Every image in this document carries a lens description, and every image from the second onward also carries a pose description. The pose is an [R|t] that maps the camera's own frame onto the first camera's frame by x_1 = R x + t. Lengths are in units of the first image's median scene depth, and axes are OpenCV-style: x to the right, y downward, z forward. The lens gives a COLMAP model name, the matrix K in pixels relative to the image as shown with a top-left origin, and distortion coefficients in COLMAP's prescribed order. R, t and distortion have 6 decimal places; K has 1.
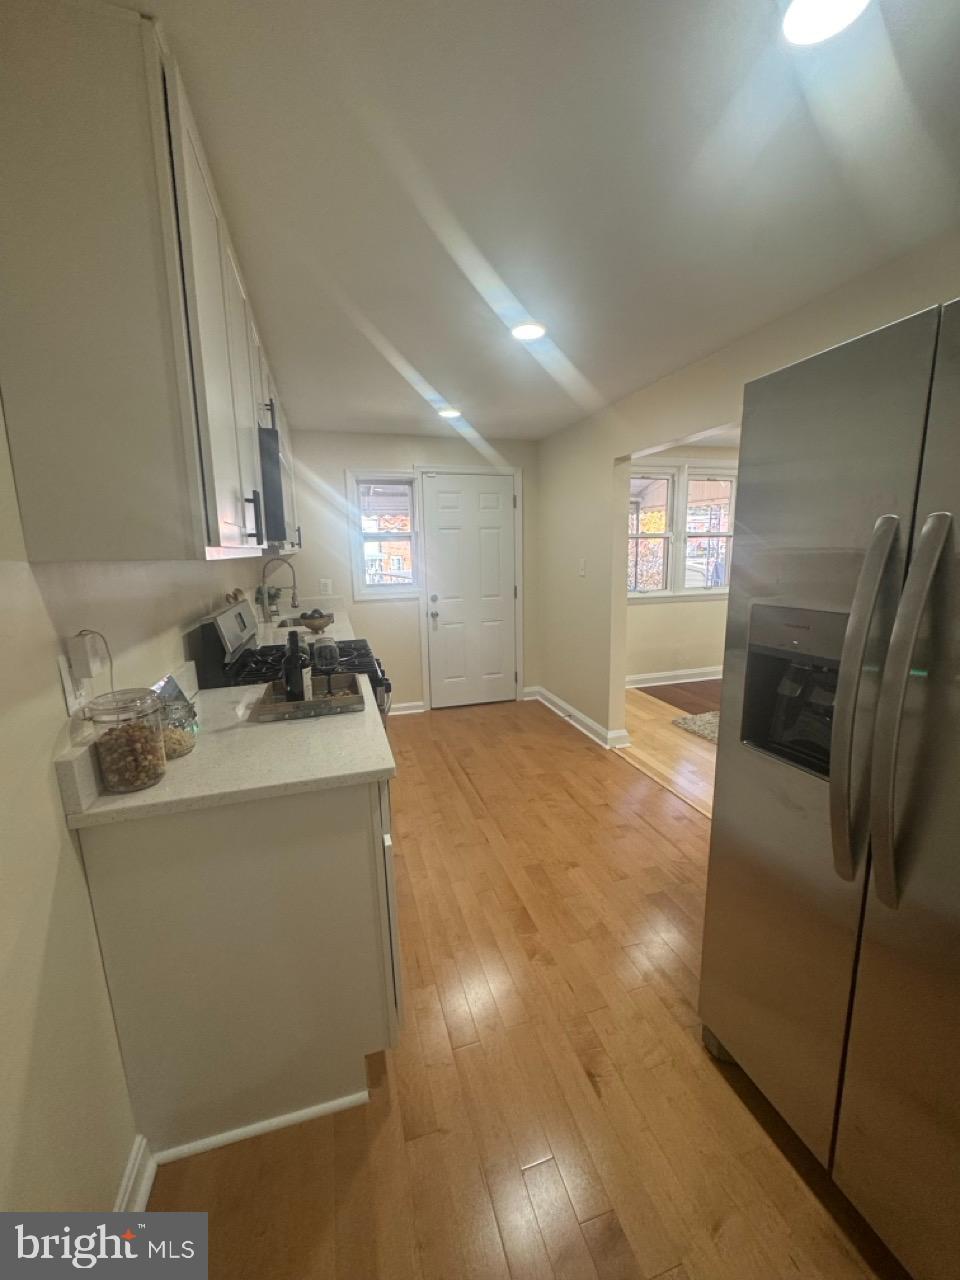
lens RADIAL K [[507.2, 0, 482.1], [0, 507.2, 641.9], [0, 0, 1]] dist [-0.001621, 0.000294]
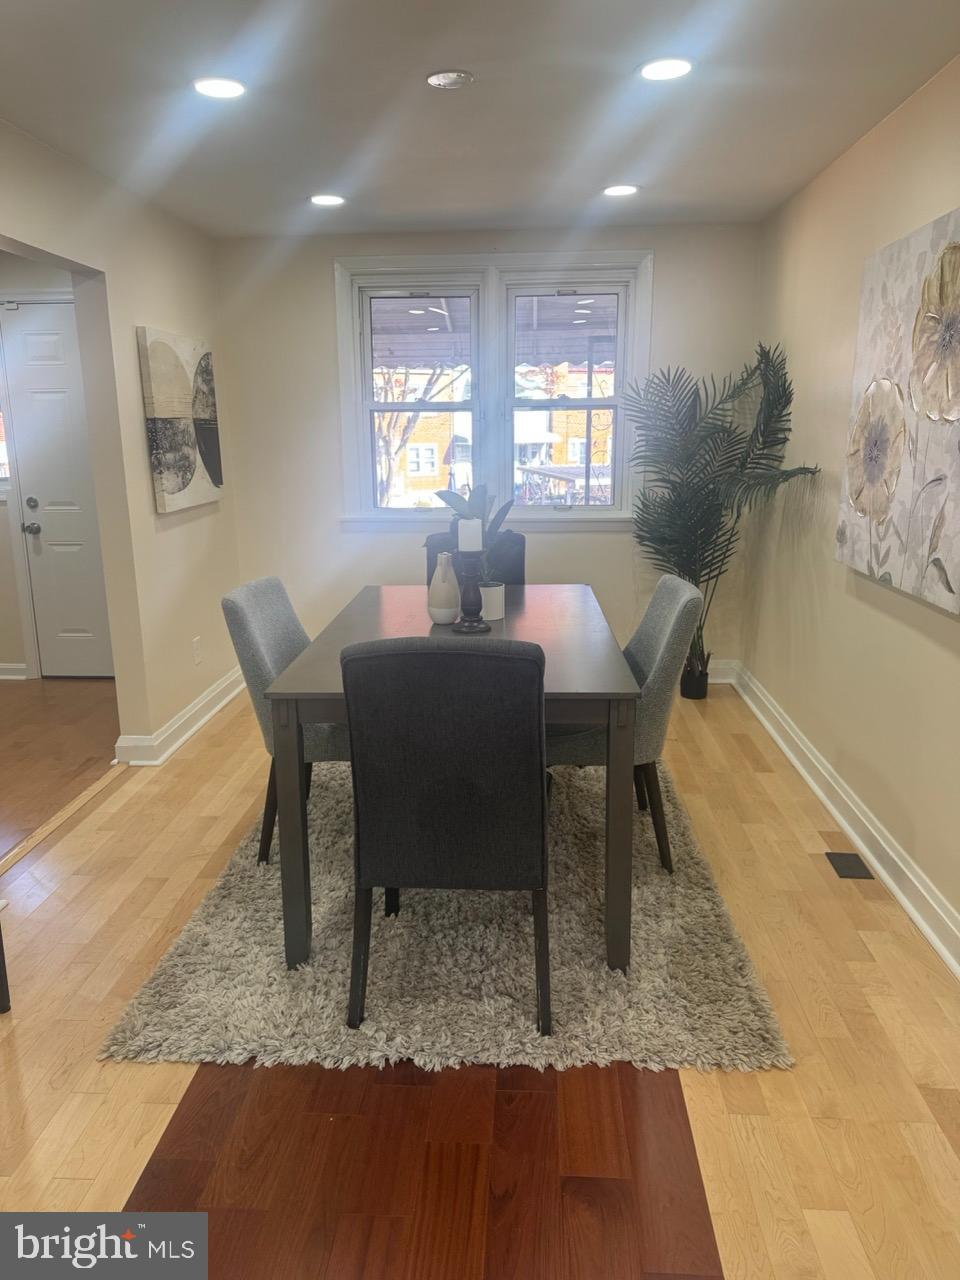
lens RADIAL K [[897.1, 0, 472.0], [0, 897.1, 633.4], [0, 0, 1]] dist [0.055707, -0.064493]
pose [[0.935497, 0.087762, -0.342263, 0.968044], [-0.071850, 0.995674, 0.058922, -0.035047], [0.345953, -0.030530, 0.937755, 0.141635]]
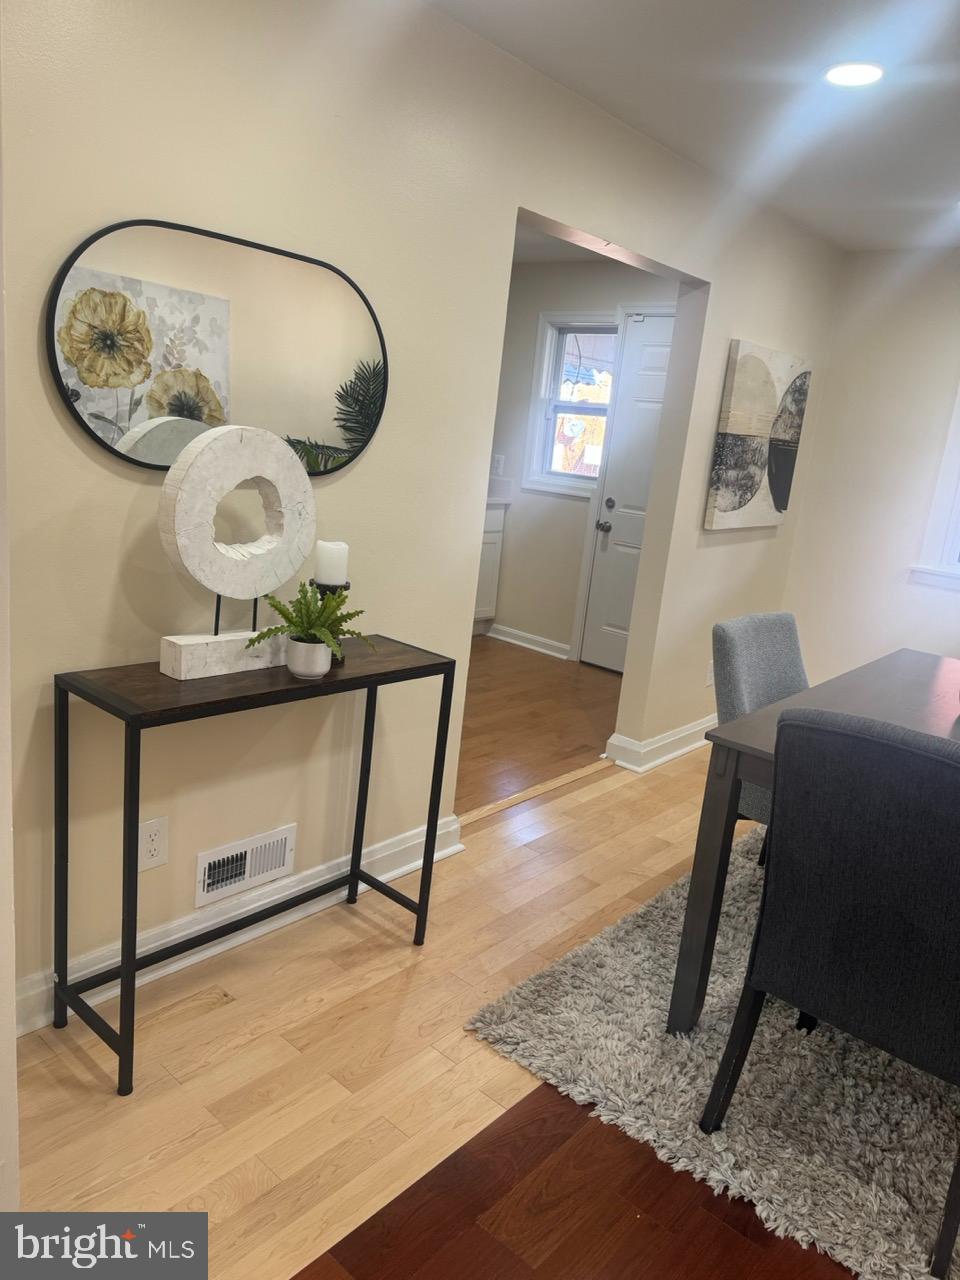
lens RADIAL K [[897.1, 0, 484.8], [0, 897.1, 645.5], [0, 0, 1]] dist [0.055707, -0.064493]
pose [[0.529387, 0.272320, -0.803487, 0.989626], [-0.262142, 0.953243, 0.150361, -0.047559], [0.806865, 0.131028, 0.576021, 0.222778]]
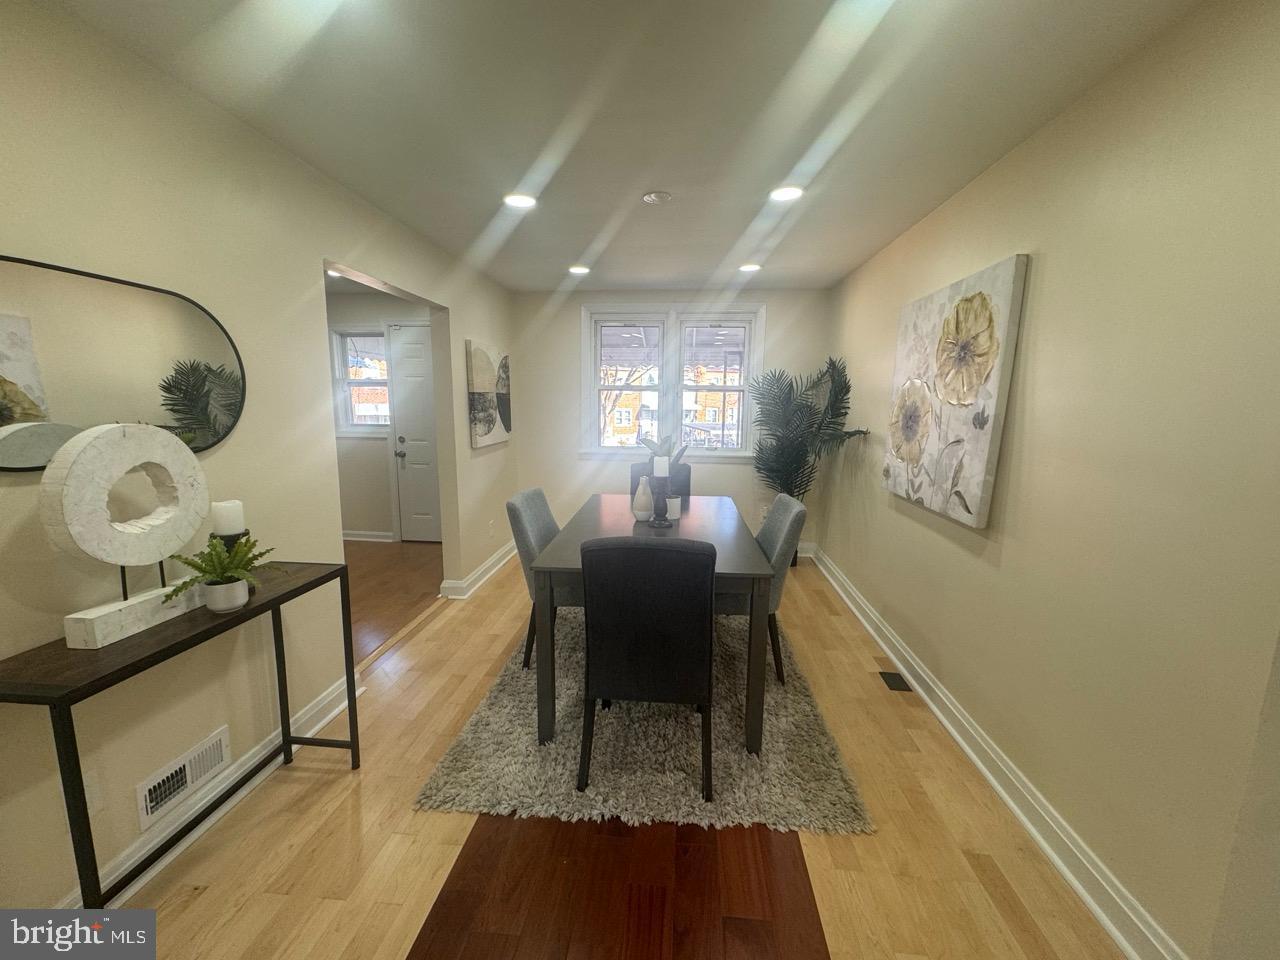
lens RADIAL K [[507.2, 0, 639.5], [0, 507.2, 480.4], [0, 0, 1]] dist [-0.001621, 0.000294]
pose [[0.926836, 0.087841, -0.365046, 0.927283], [-0.097451, 0.995209, -0.007948, -0.046206], [0.362599, 0.042940, 0.930955, 0.199593]]
